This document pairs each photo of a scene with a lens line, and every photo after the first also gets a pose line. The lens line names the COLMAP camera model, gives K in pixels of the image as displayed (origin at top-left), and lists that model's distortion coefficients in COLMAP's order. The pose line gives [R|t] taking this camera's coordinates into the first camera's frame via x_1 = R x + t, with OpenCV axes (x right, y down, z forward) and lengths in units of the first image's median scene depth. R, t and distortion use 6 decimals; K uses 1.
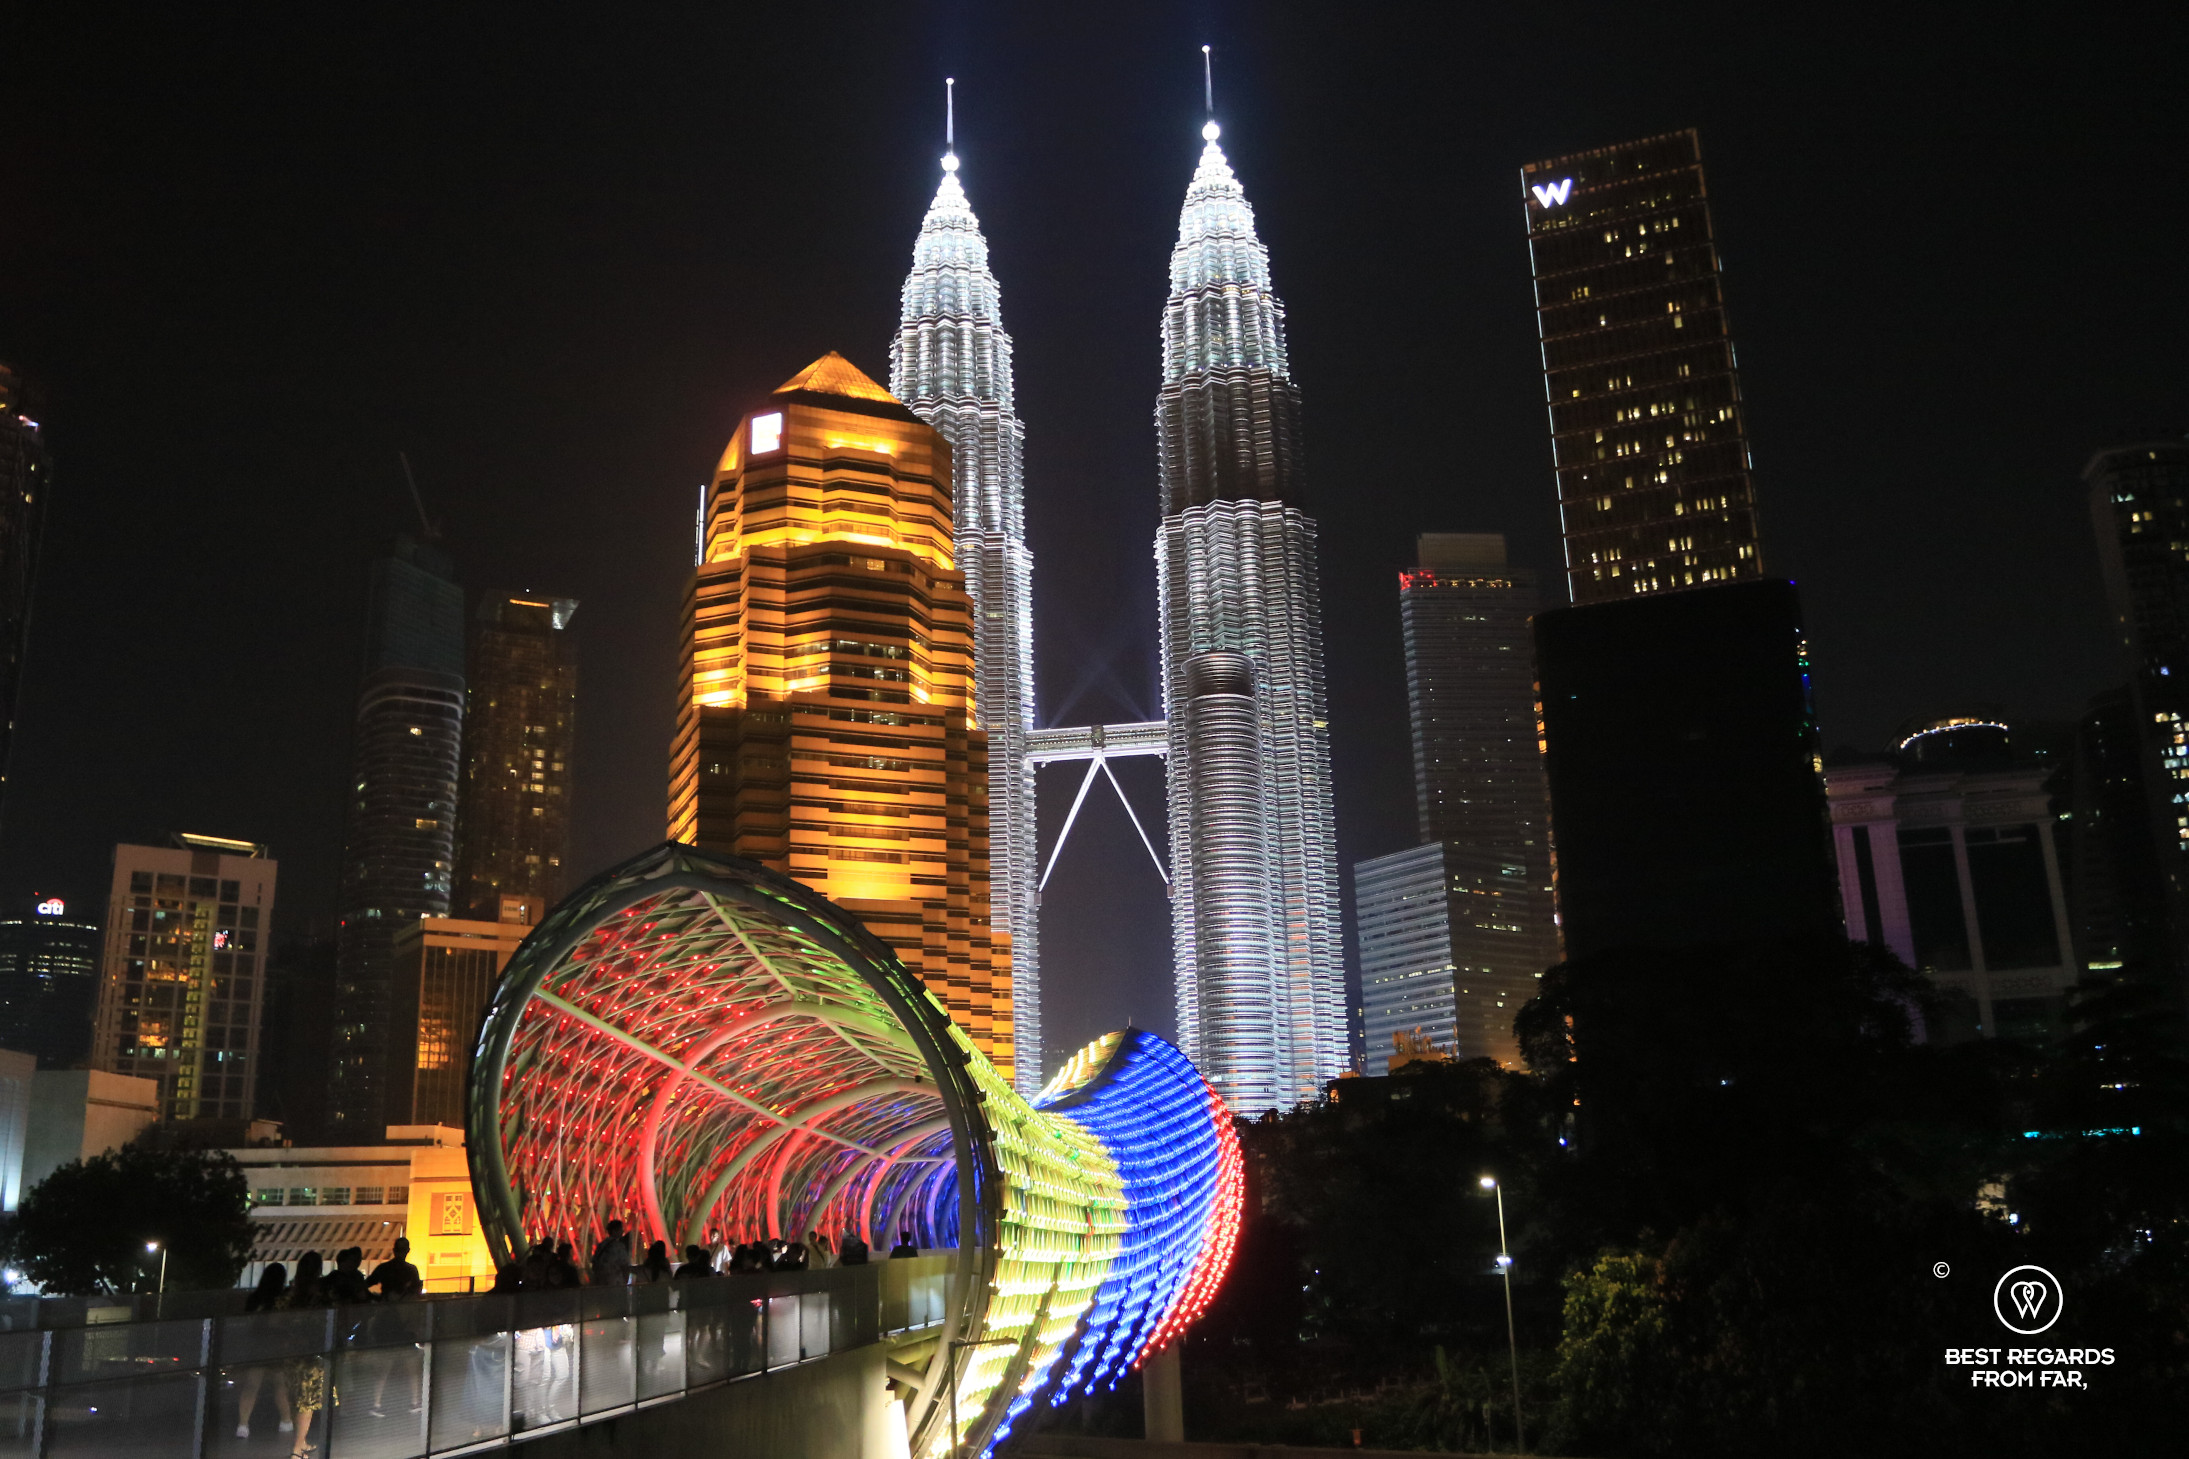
lens RADIAL K [[1766.2, 0, 1080.4], [0, 1766.2, 731.4], [0, 0, 1]] dist [-0.091628, 0.064714]
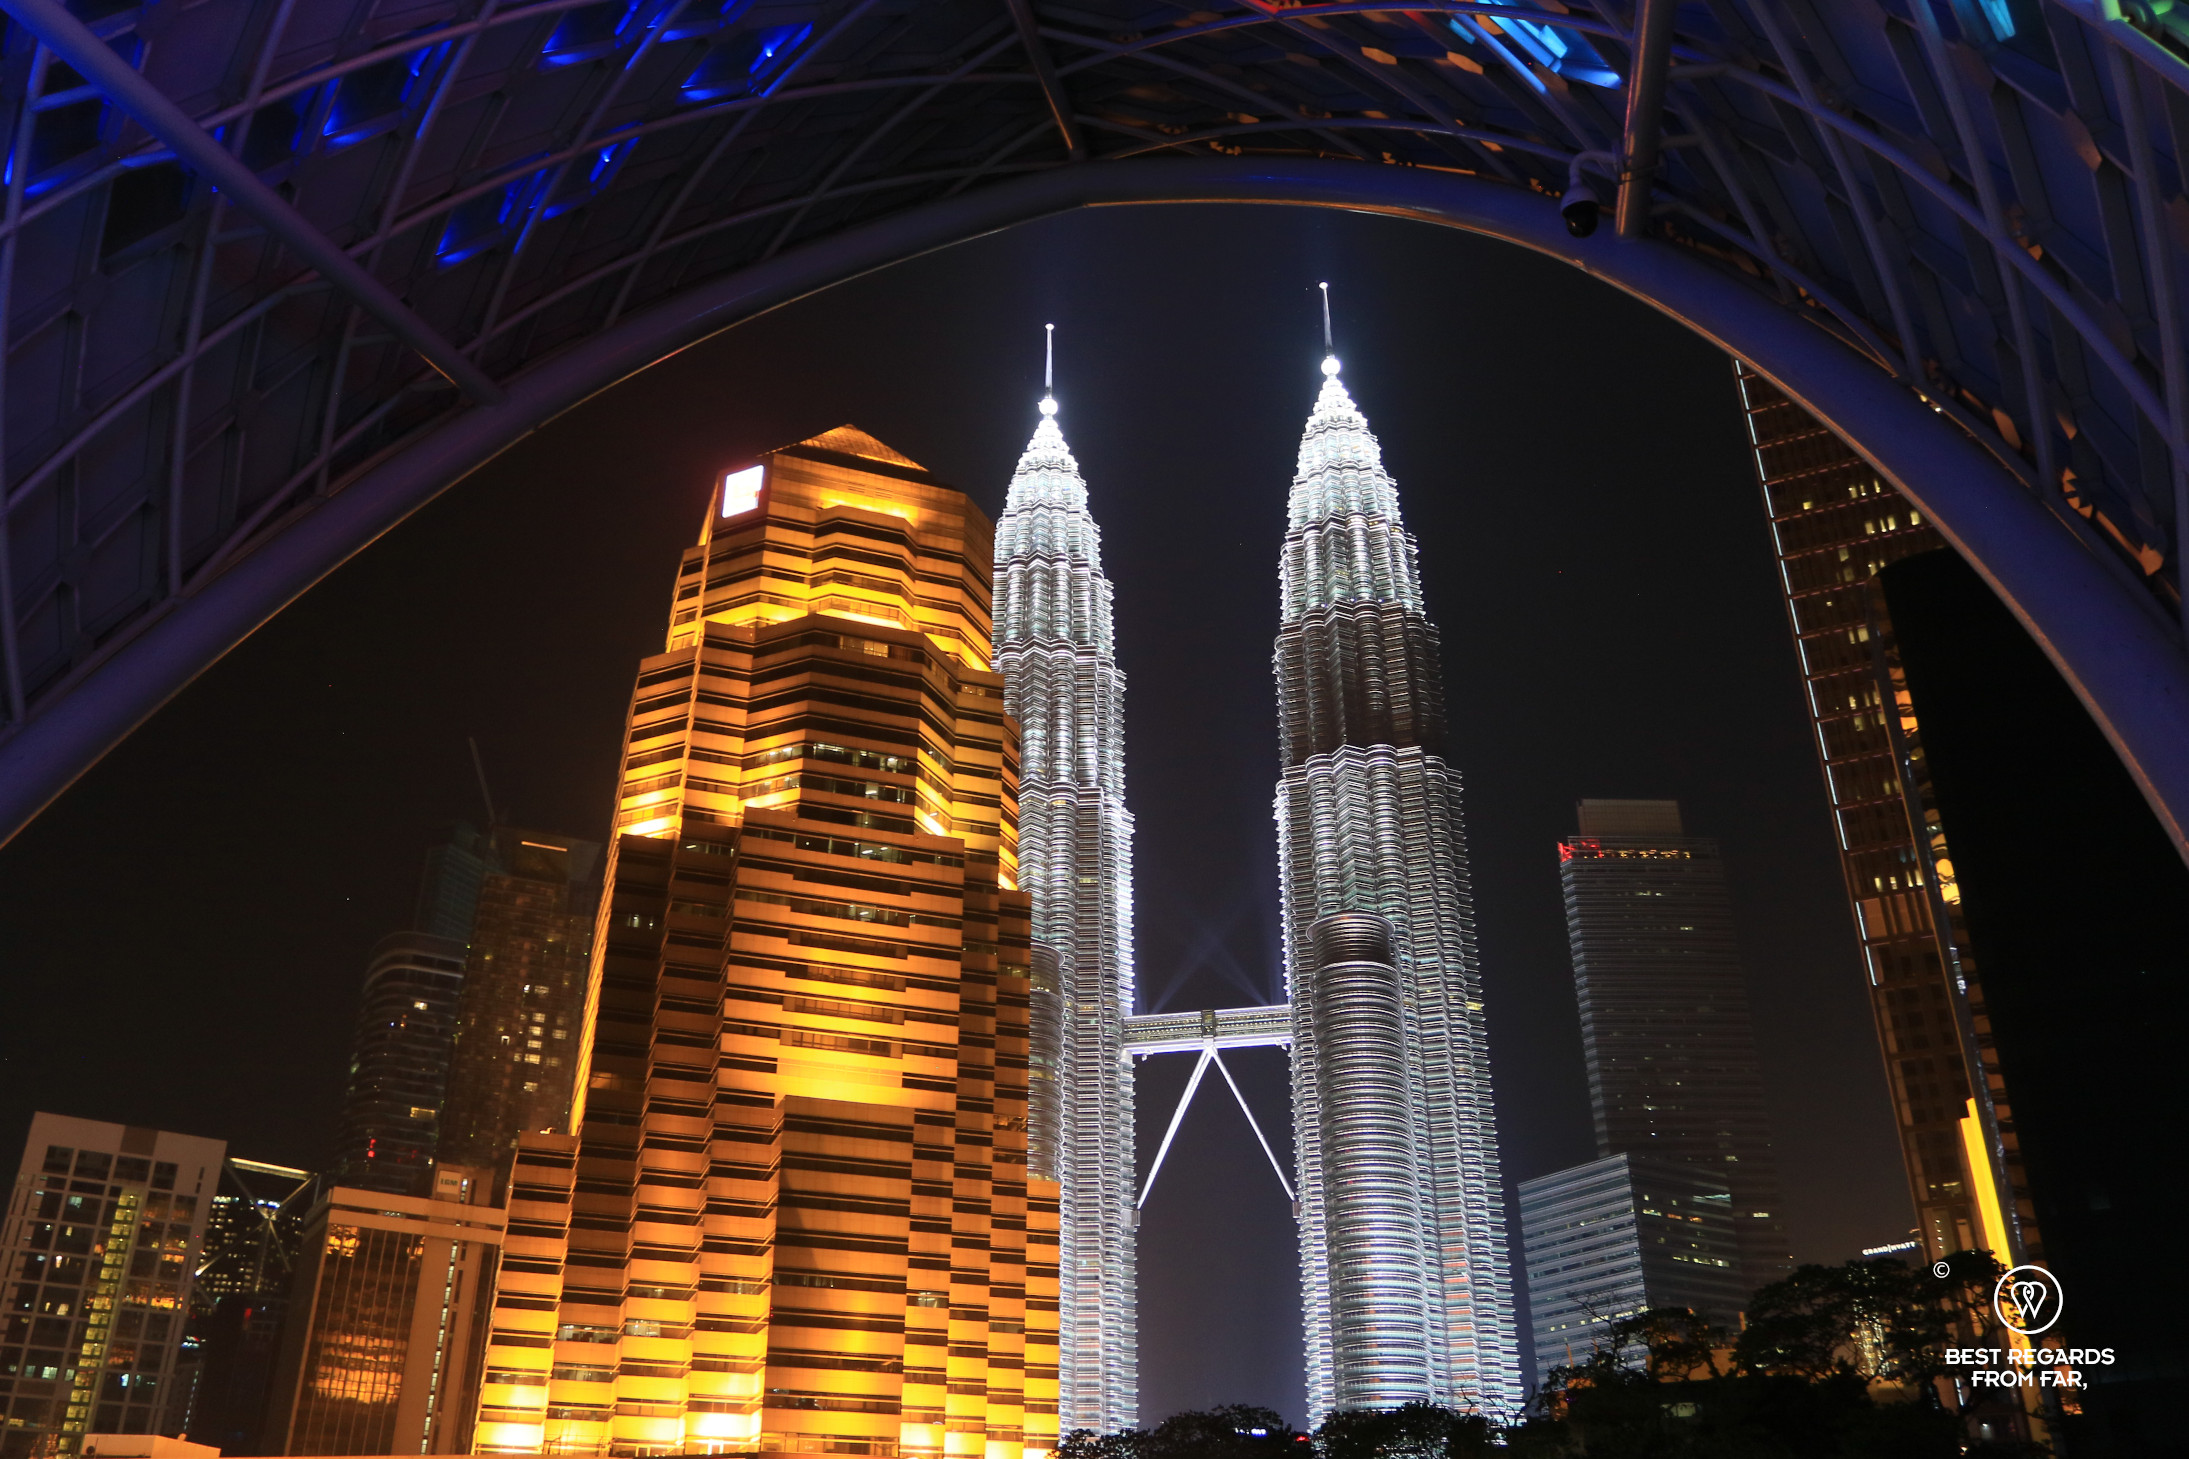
lens RADIAL K [[1766.2, 0, 1080.4], [0, 1766.2, 731.4], [0, 0, 1]] dist [-0.091628, 0.064714]
pose [[0.997502, -0.003686, -0.070544, 0.008921], [-0.010972, 0.978436, -0.206261, 0.041852], [0.069783, 0.206519, 0.975951, 0.147543]]
